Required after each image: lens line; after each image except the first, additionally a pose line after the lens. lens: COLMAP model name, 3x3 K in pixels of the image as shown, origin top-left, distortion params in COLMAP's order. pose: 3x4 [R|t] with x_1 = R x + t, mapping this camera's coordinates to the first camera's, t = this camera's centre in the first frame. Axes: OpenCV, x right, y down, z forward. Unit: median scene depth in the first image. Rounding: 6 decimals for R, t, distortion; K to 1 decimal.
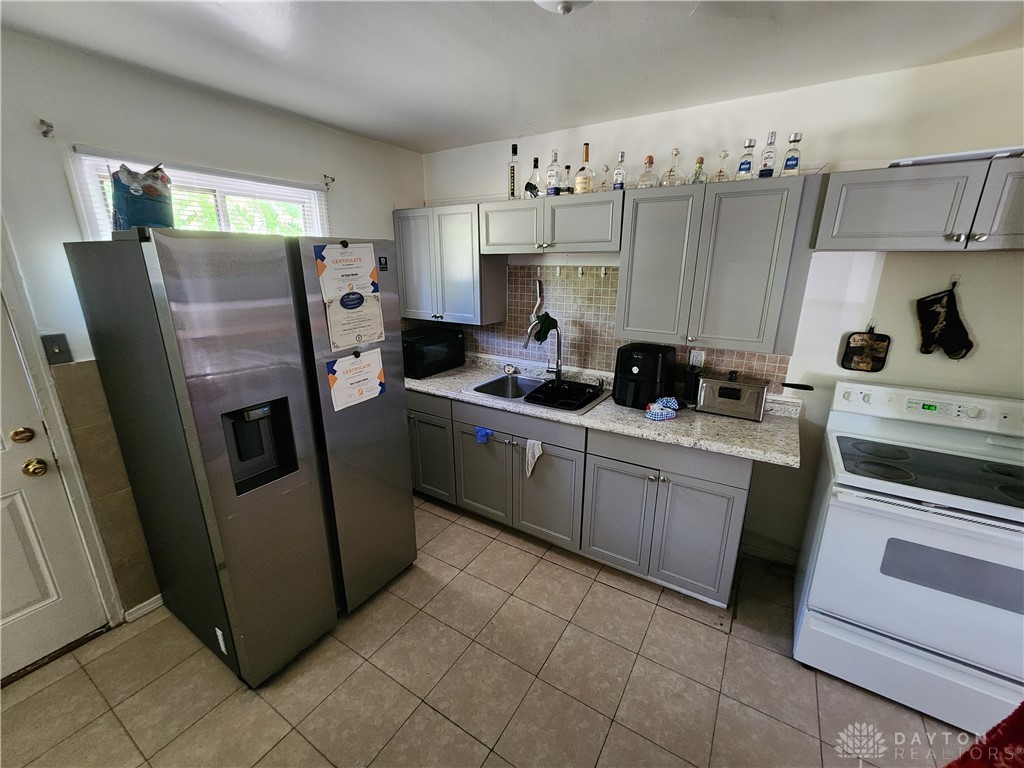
lens RADIAL K [[419.8, 0, 512.0], [0, 419.8, 385.7], [0, 0, 1]] dist [0.002334, -0.000240]
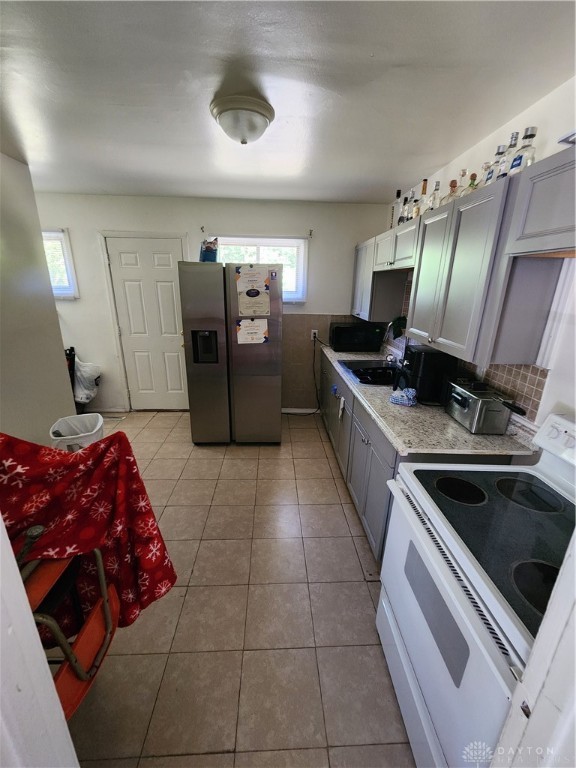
lens RADIAL K [[314.9, 0, 286.5], [0, 314.9, 383.3], [0, 0, 1]] dist [0.002334, -0.000240]
pose [[0.568987, 0.256168, -0.781430, 1.026427], [-0.248260, 0.959416, 0.133748, -0.021576], [0.783978, 0.117897, 0.609491, 0.217961]]
